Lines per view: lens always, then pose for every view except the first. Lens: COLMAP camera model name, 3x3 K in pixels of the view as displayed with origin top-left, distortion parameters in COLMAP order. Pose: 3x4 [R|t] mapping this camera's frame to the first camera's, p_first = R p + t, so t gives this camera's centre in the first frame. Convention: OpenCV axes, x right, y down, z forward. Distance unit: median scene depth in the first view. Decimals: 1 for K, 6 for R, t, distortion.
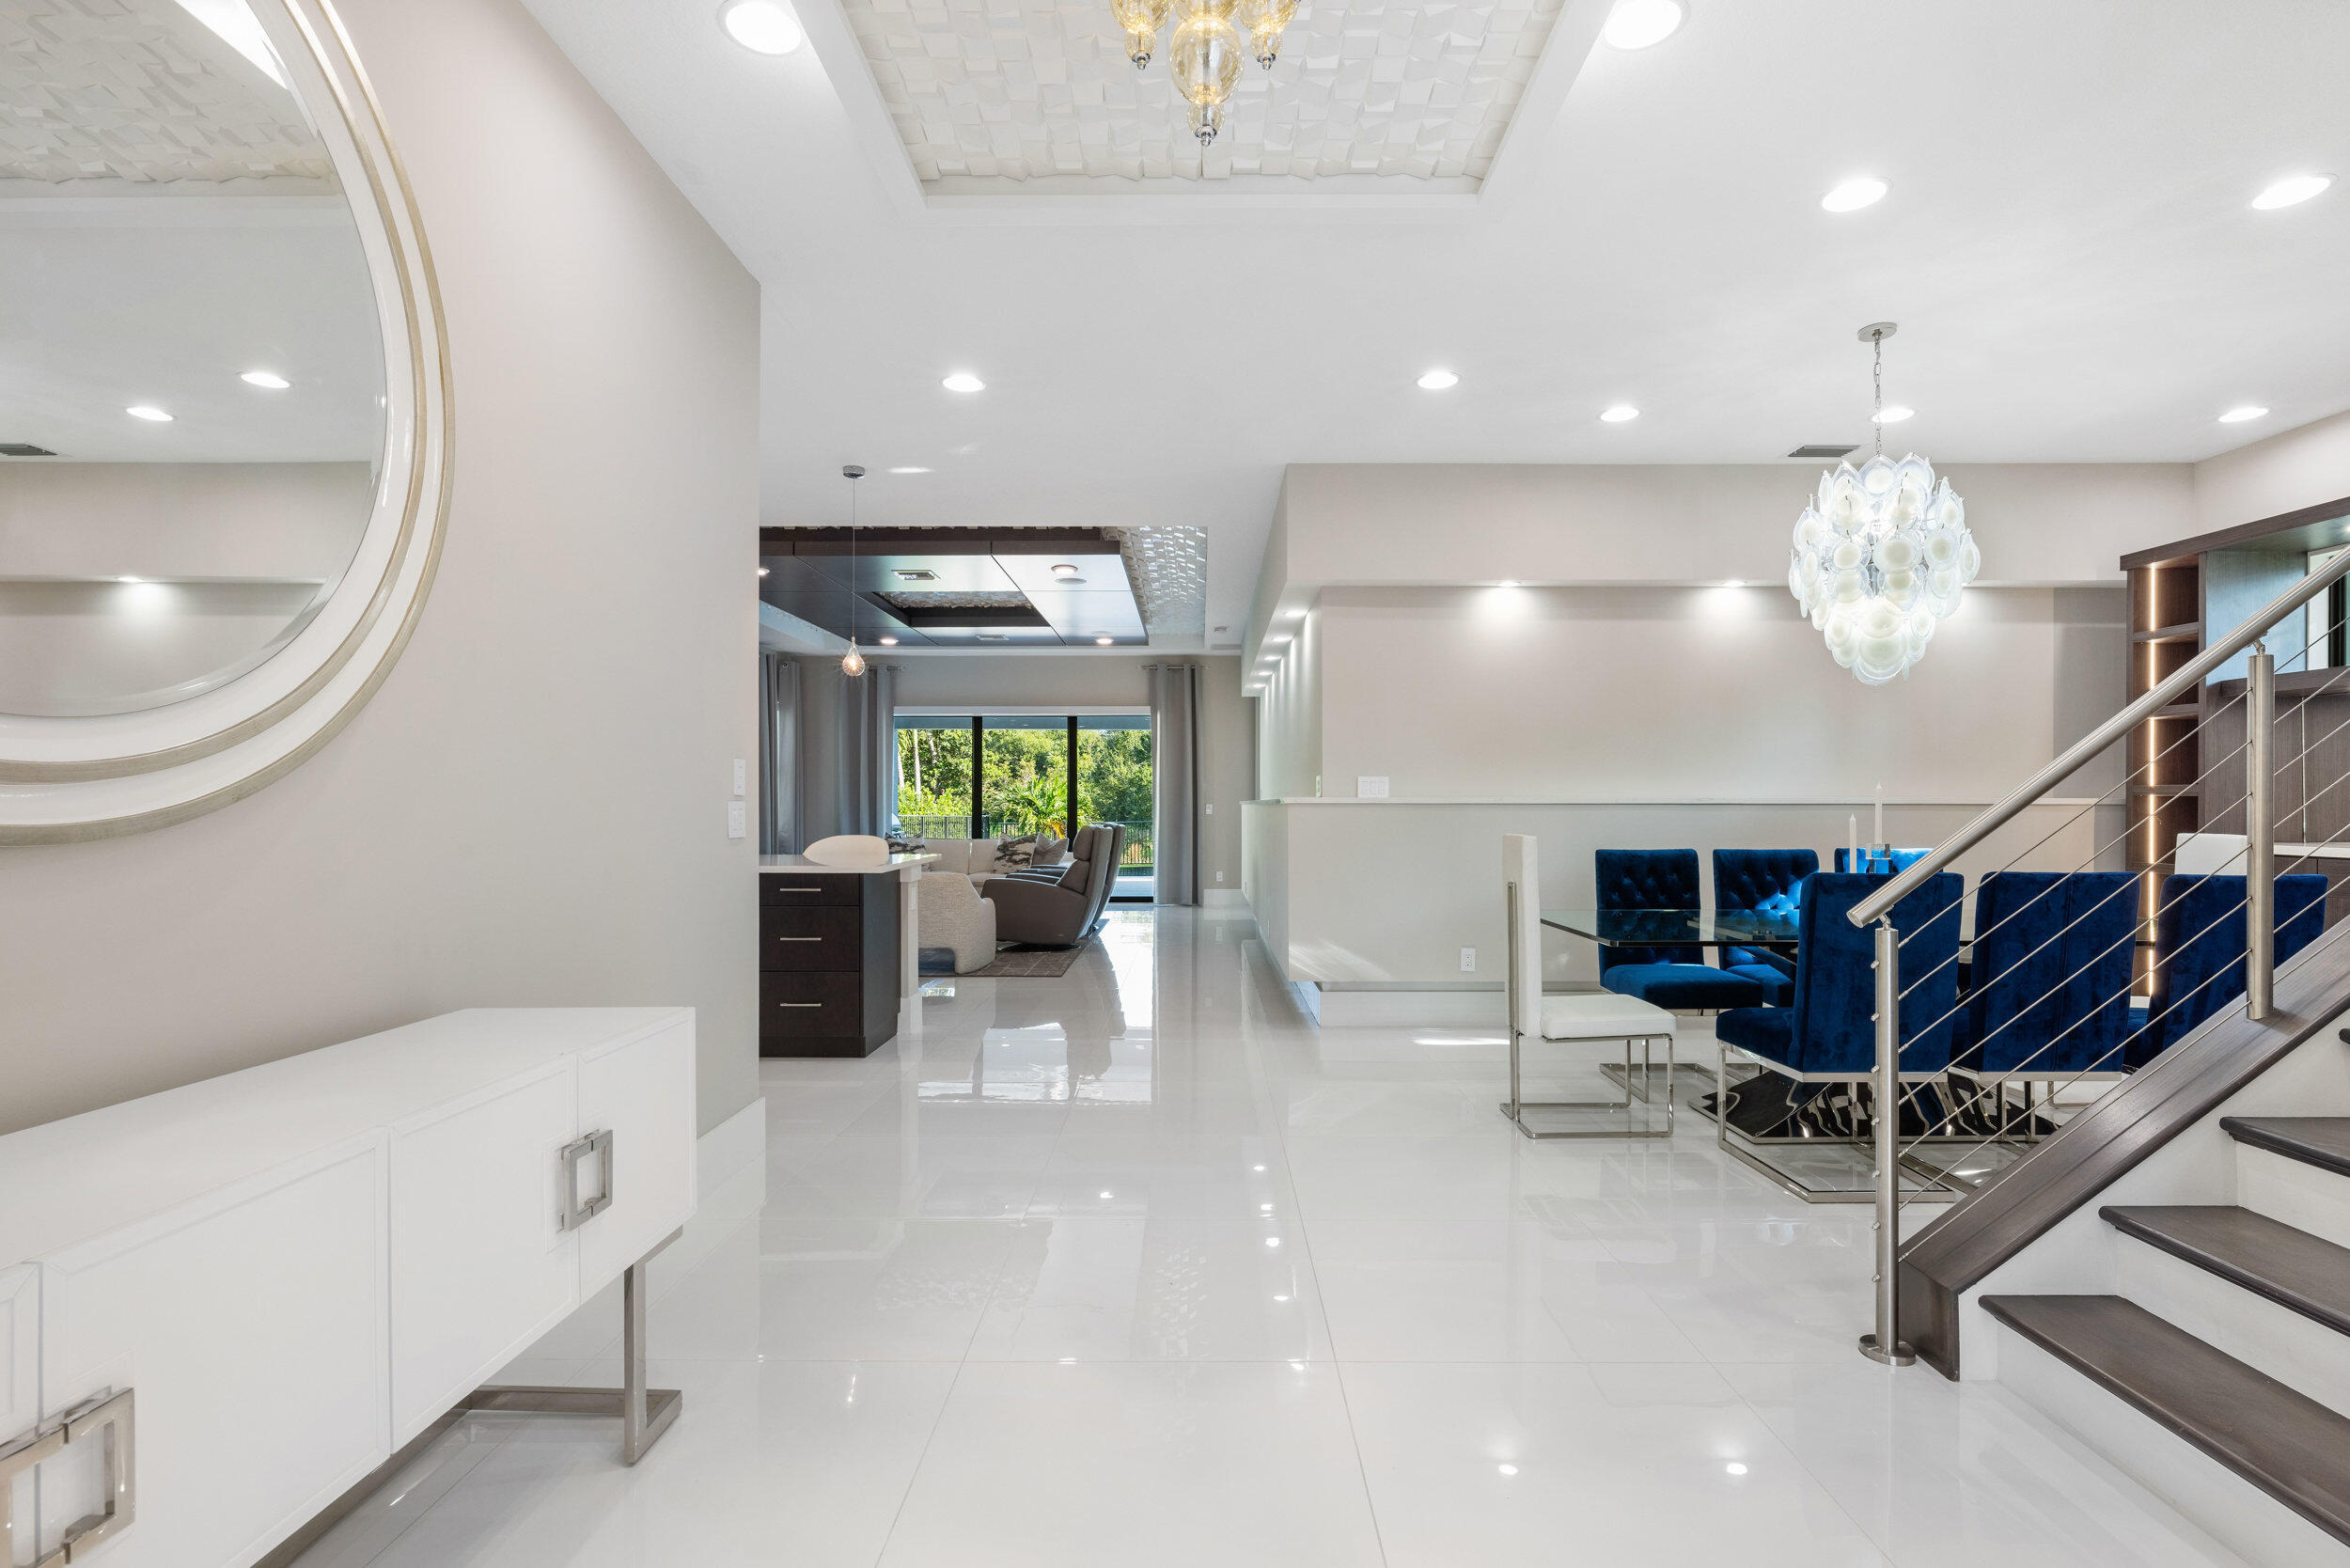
lens RADIAL K [[1089.1, 0, 1178.1], [0, 1089.1, 806.8], [0, 0, 1]] dist [-0.000078, -0.000022]
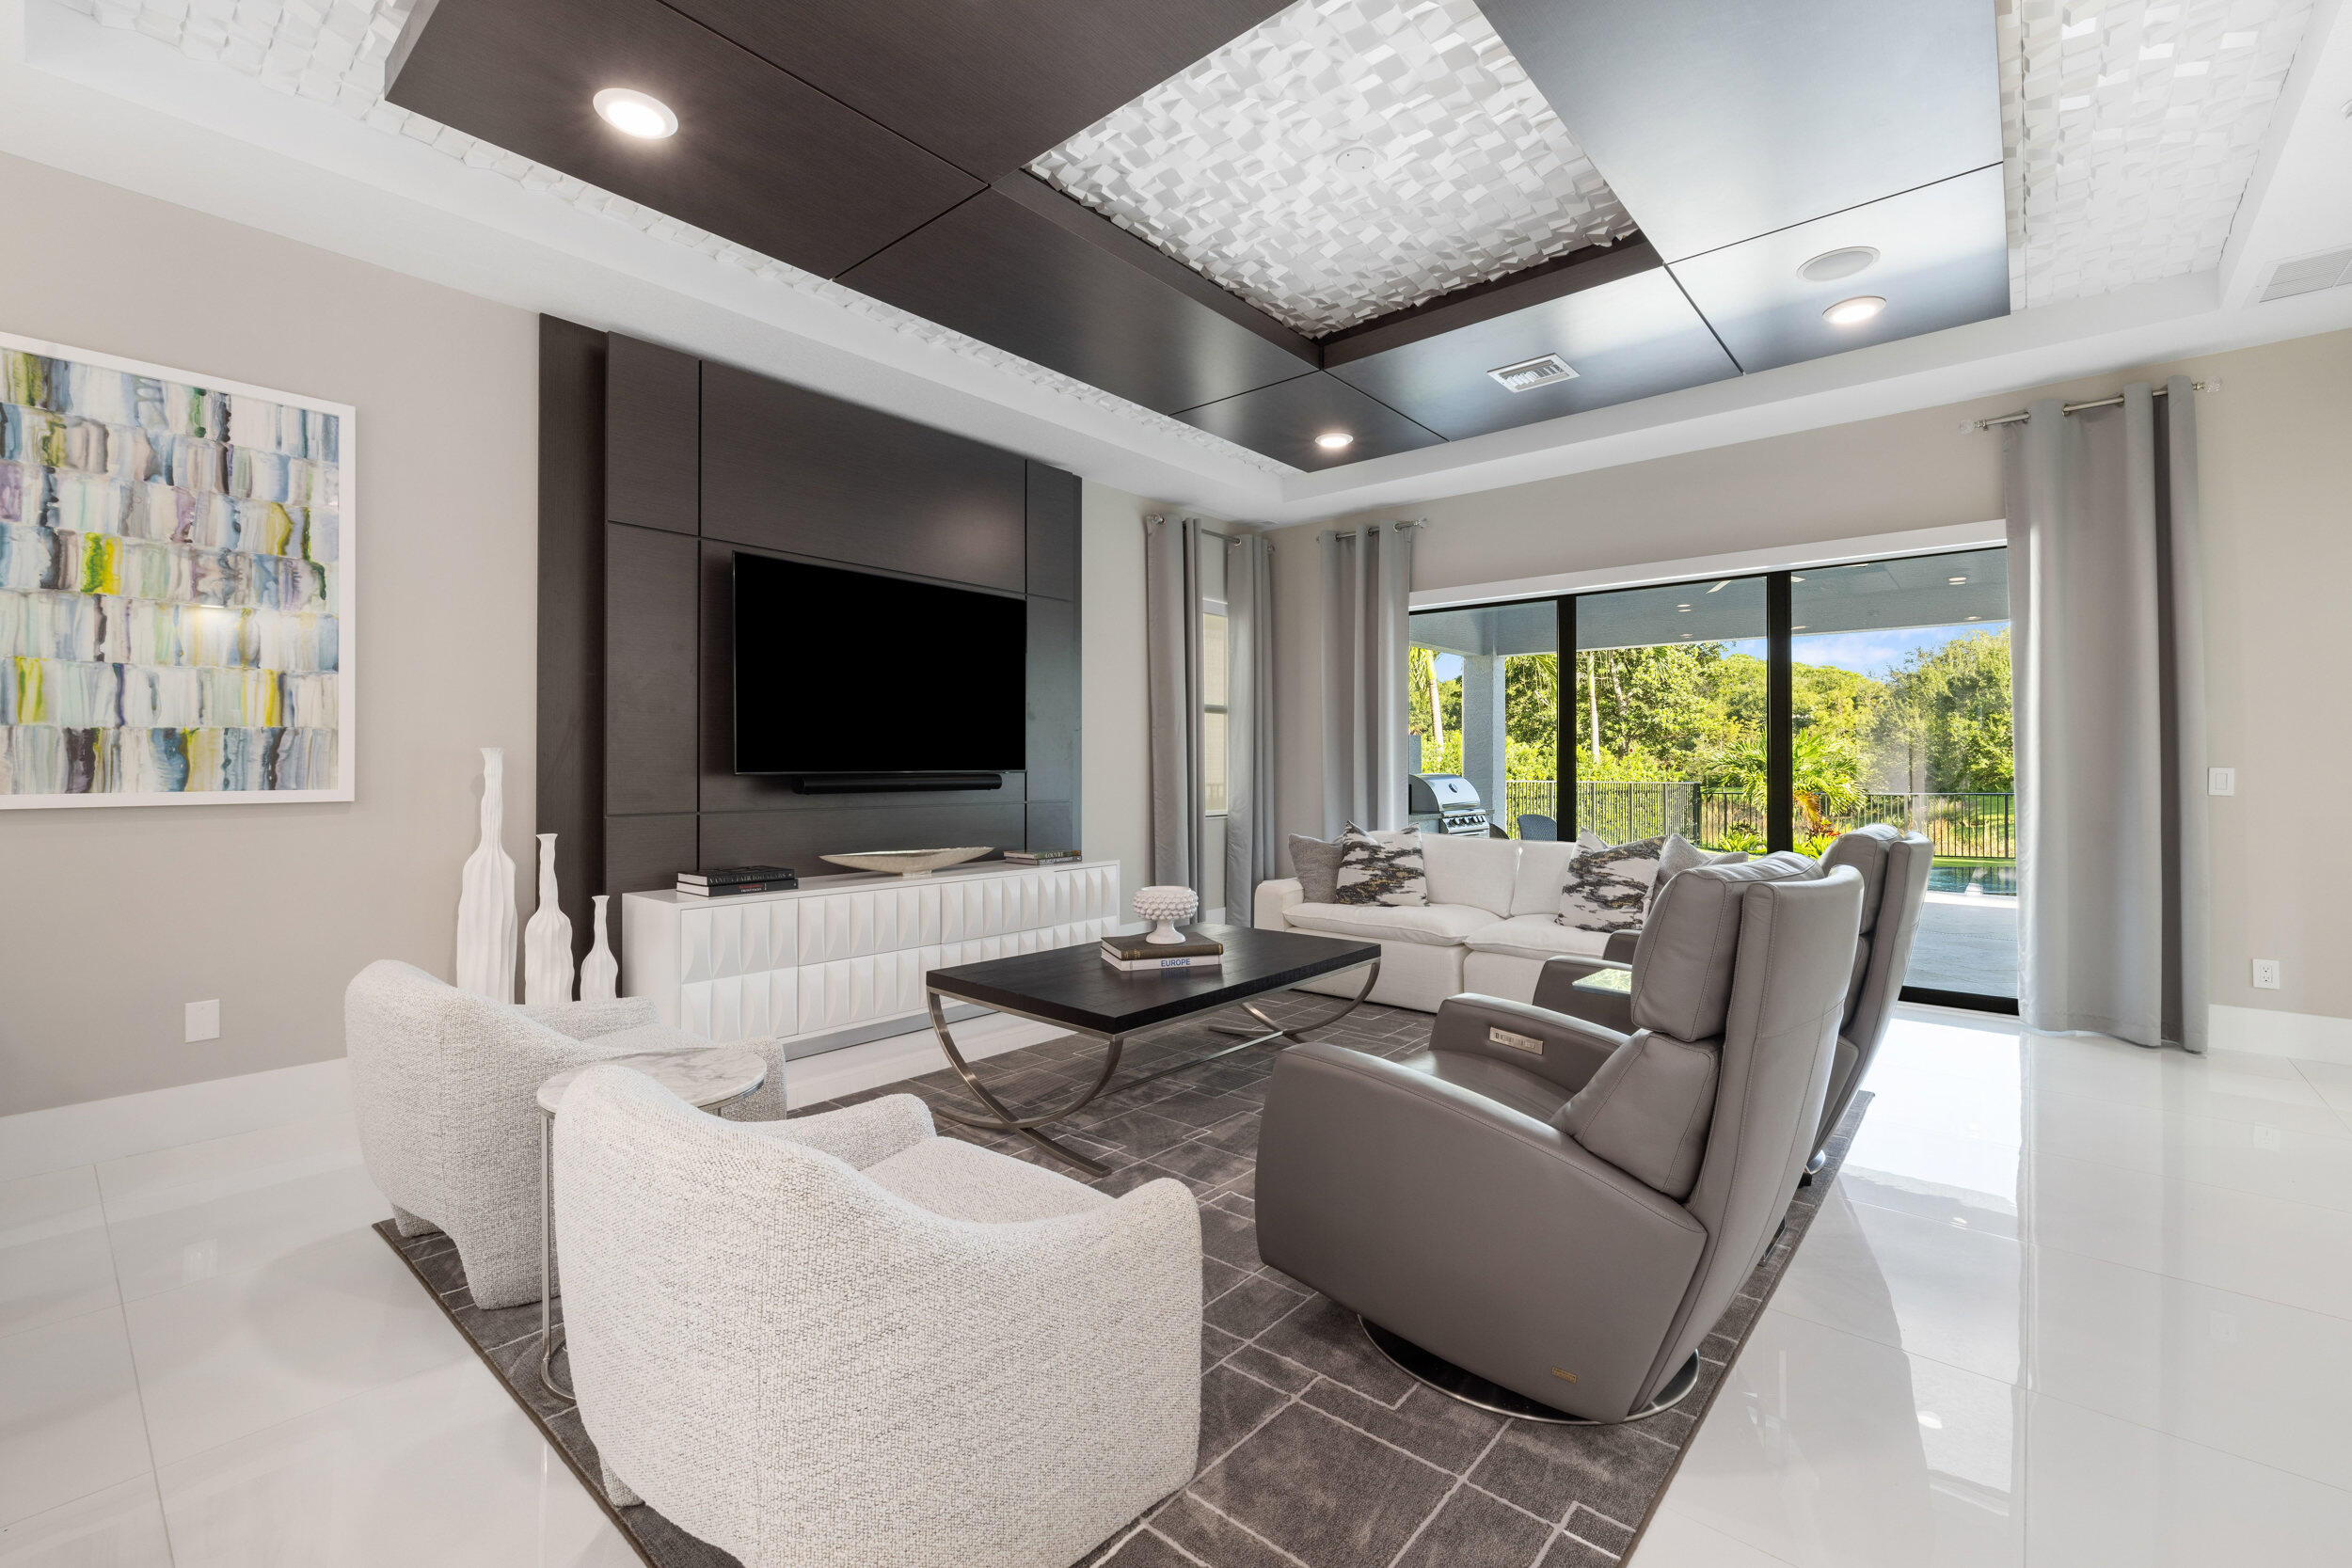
lens RADIAL K [[992.2, 0, 1168.0], [0, 992.2, 772.0], [0, 0, 1]] dist [0.002098, 0.000511]
pose [[0.766502, 0.002628, -0.642236, -0.027699], [-0.001169, 0.999996, 0.002697, -0.001064], [0.642240, -0.001316, 0.766502, 0.529315]]
